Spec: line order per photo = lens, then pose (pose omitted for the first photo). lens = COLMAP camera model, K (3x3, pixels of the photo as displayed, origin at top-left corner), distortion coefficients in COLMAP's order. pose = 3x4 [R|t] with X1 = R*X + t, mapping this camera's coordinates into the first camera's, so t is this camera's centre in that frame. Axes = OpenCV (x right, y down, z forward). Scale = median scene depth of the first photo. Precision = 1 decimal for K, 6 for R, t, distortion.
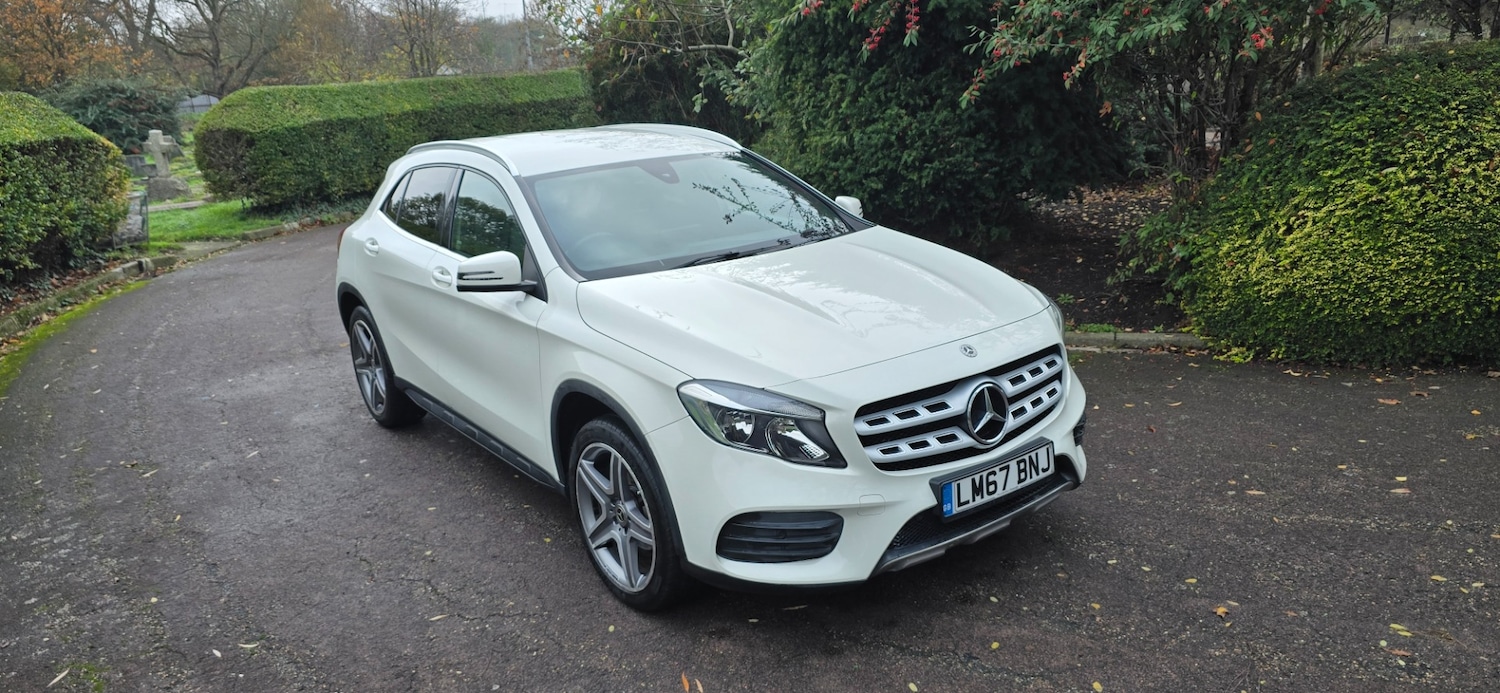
lens RADIAL K [[1004.5, 0, 746.7], [0, 1004.5, 383.6], [0, 0, 1]] dist [0.064477, -0.059535]
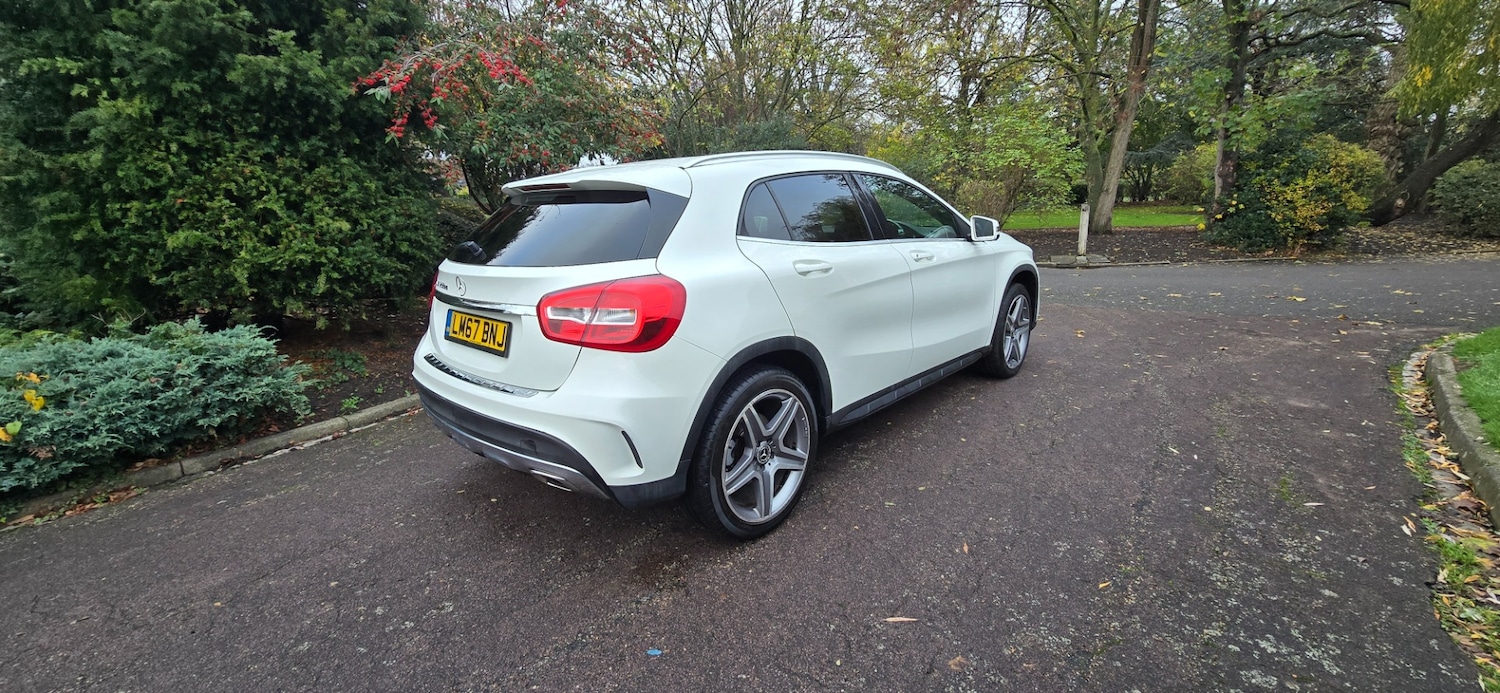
lens RADIAL K [[610.8, 0, 743.5], [0, 610.8, 337.4], [0, 0, 1]] dist [-0.000814, -0.000437]
pose [[-0.185753, -0.150047, 0.971072, -0.800049], [0.331540, 0.920746, 0.205690, -0.192556], [-0.924974, 0.360157, -0.121285, 1.073257]]
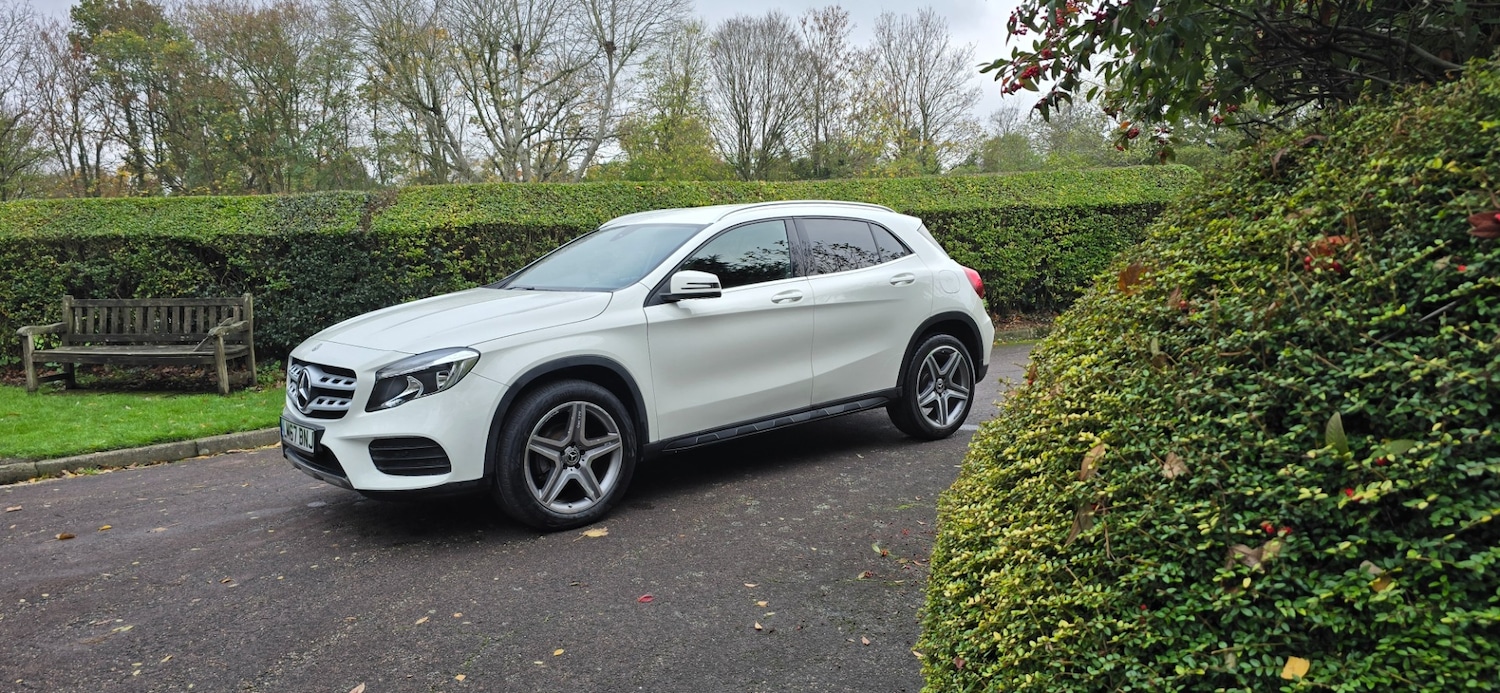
lens RADIAL K [[997.9, 0, 757.0], [0, 997.9, 387.8], [0, 0, 1]] dist [0.071002, -0.067957]
pose [[0.072754, 0.212827, -0.974377, 1.022484], [-0.263105, 0.946454, 0.187083, -0.251306], [0.962020, 0.242753, 0.124854, 0.853487]]
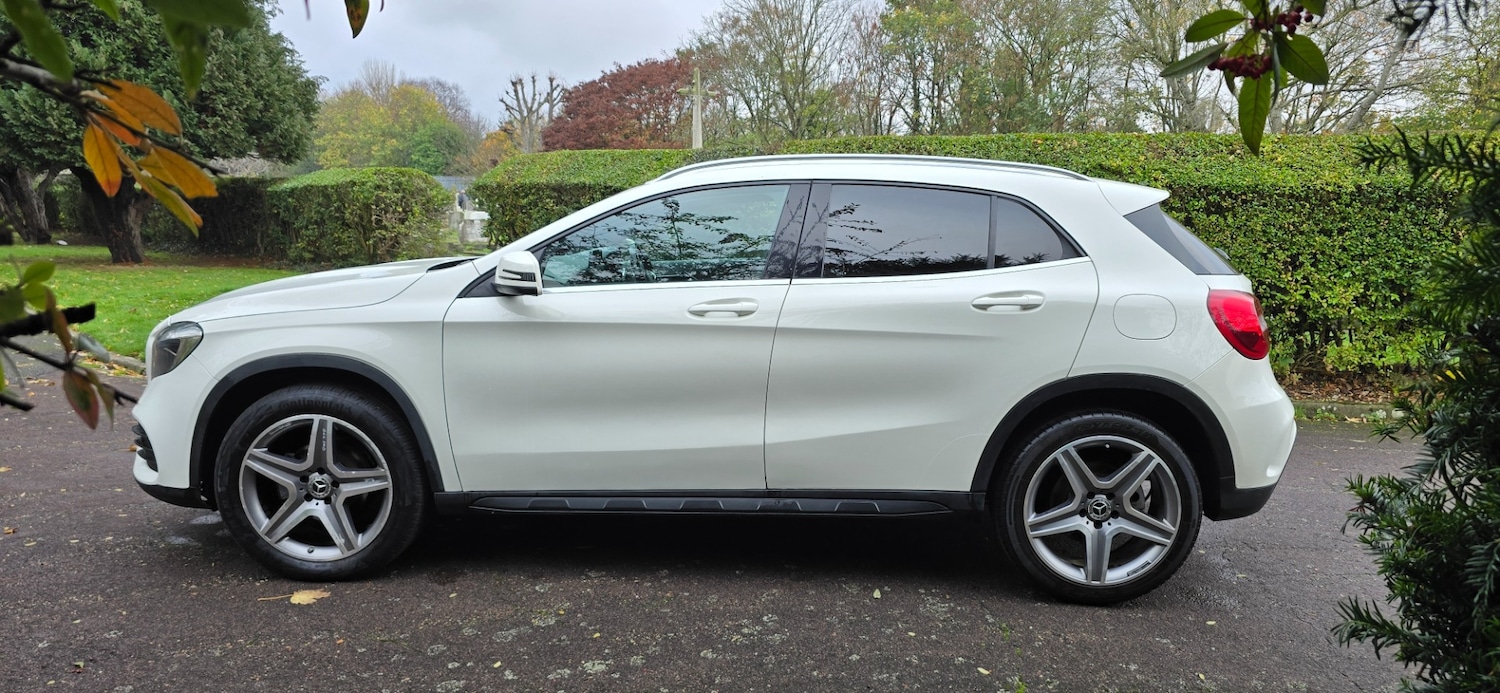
lens RADIAL K [[1007.9, 0, 759.9], [0, 1007.9, 363.6], [0, 0, 1]] dist [0.064832, -0.060552]
pose [[-0.620504, 0.174821, -0.764469, 0.486760], [-0.208903, 0.902761, 0.376009, -0.368850], [0.755867, 0.393015, -0.523646, 1.352242]]
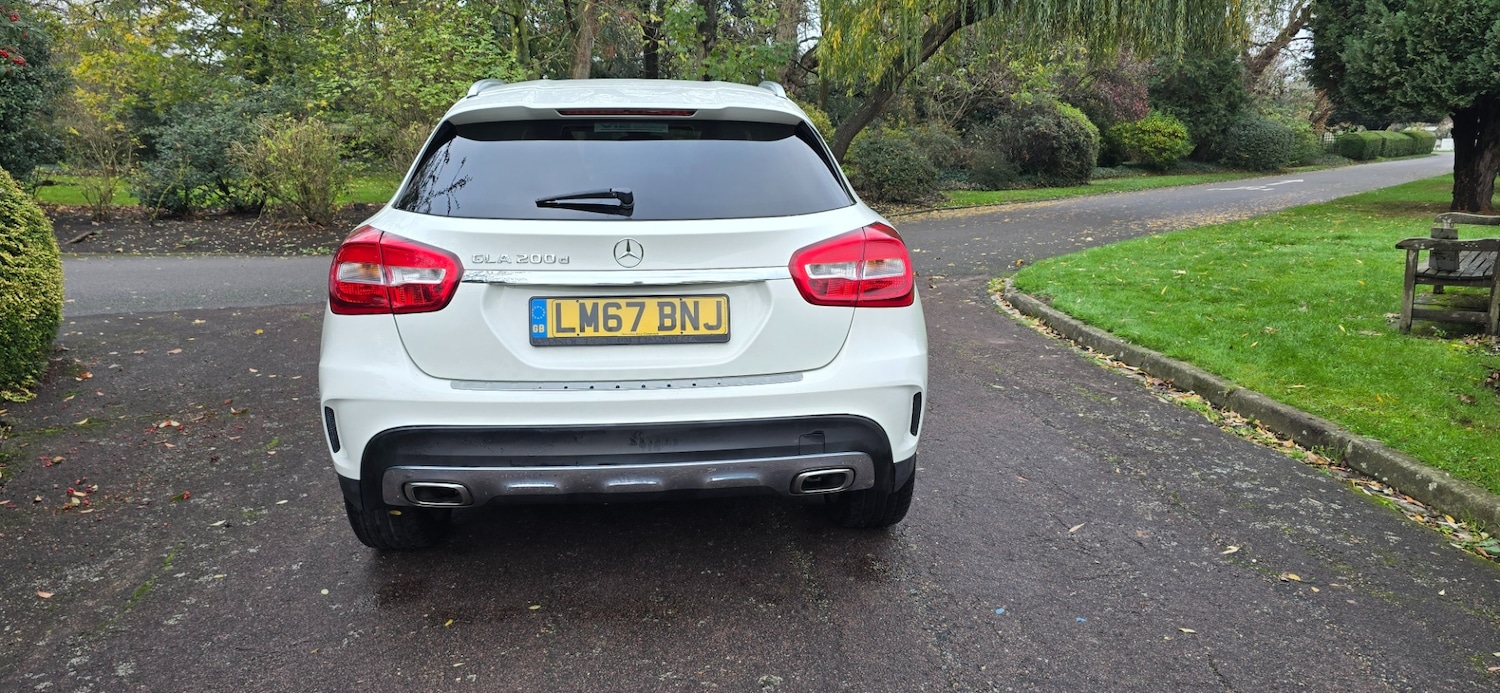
lens RADIAL K [[1004.5, 0, 746.7], [0, 1004.5, 383.6], [0, 0, 1]] dist [0.064477, -0.059535]
pose [[-0.851169, -0.059139, 0.521549, -0.645794], [0.206709, 0.875571, 0.436632, -0.347447], [-0.482475, 0.479457, -0.733034, 1.548333]]
